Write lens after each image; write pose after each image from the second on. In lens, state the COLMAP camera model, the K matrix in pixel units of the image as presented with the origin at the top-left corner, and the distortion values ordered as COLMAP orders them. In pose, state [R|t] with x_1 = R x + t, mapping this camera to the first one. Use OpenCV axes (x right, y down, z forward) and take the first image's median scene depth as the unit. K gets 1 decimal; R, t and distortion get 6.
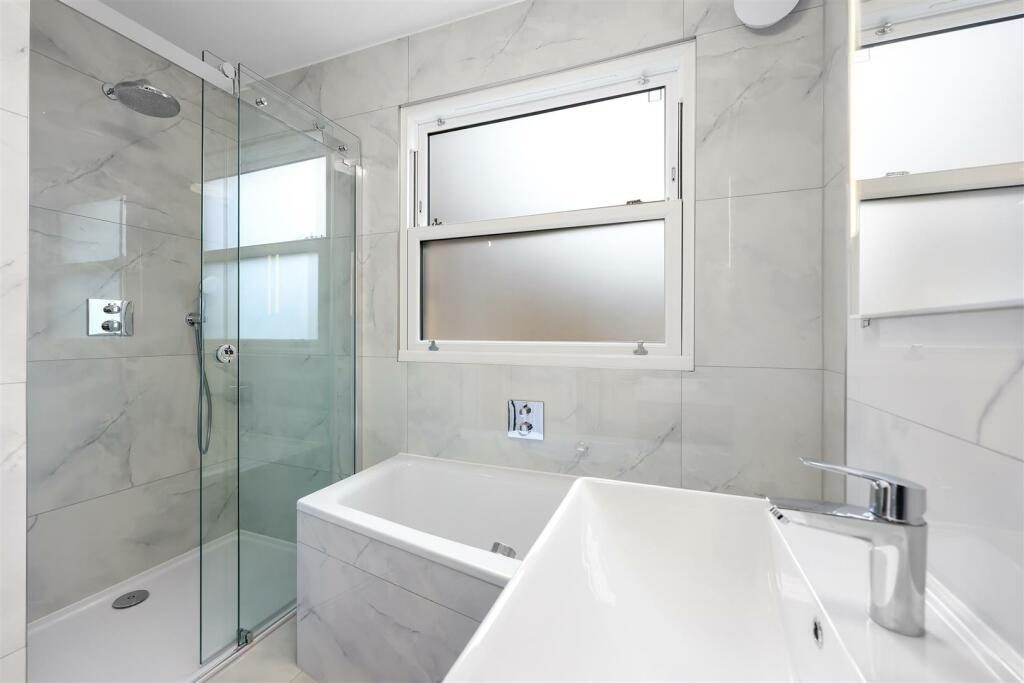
lens RADIAL K [[412.7, 0, 511.3], [0, 412.7, 337.5], [0, 0, 1]] dist [-0.000672, 0.000134]
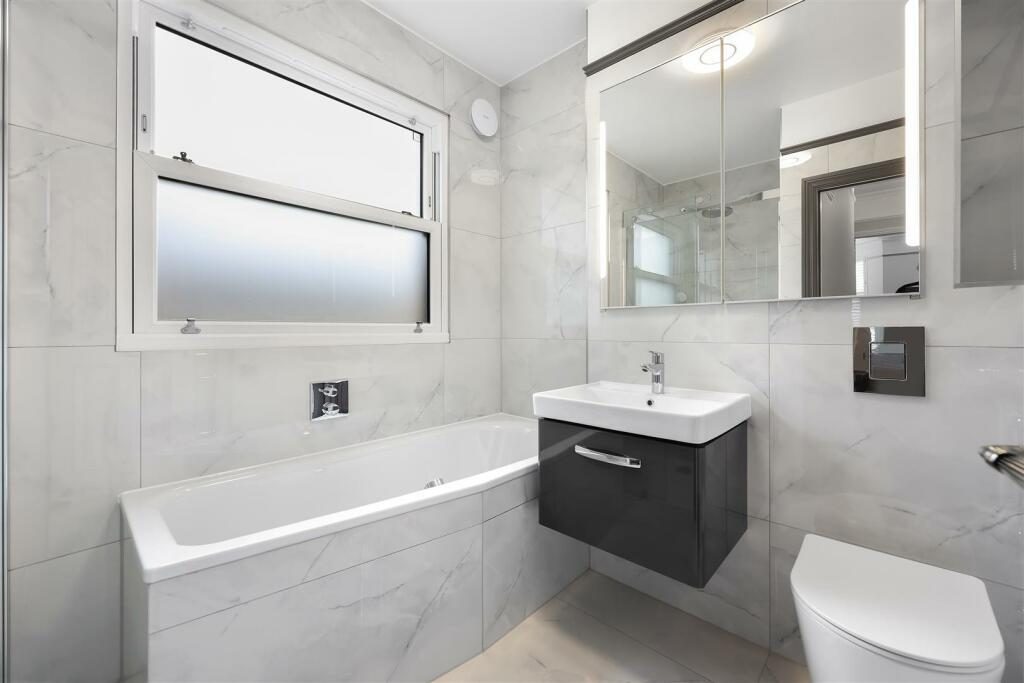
lens RADIAL K [[412.7, 0, 513.0], [0, 412.7, 333.0], [0, 0, 1]] dist [-0.000672, 0.000134]
pose [[0.369664, -0.009352, 0.929118, -0.793588], [0.007873, 0.999945, 0.006933, 0.036421], [-0.929132, 0.004752, 0.369717, 0.235352]]
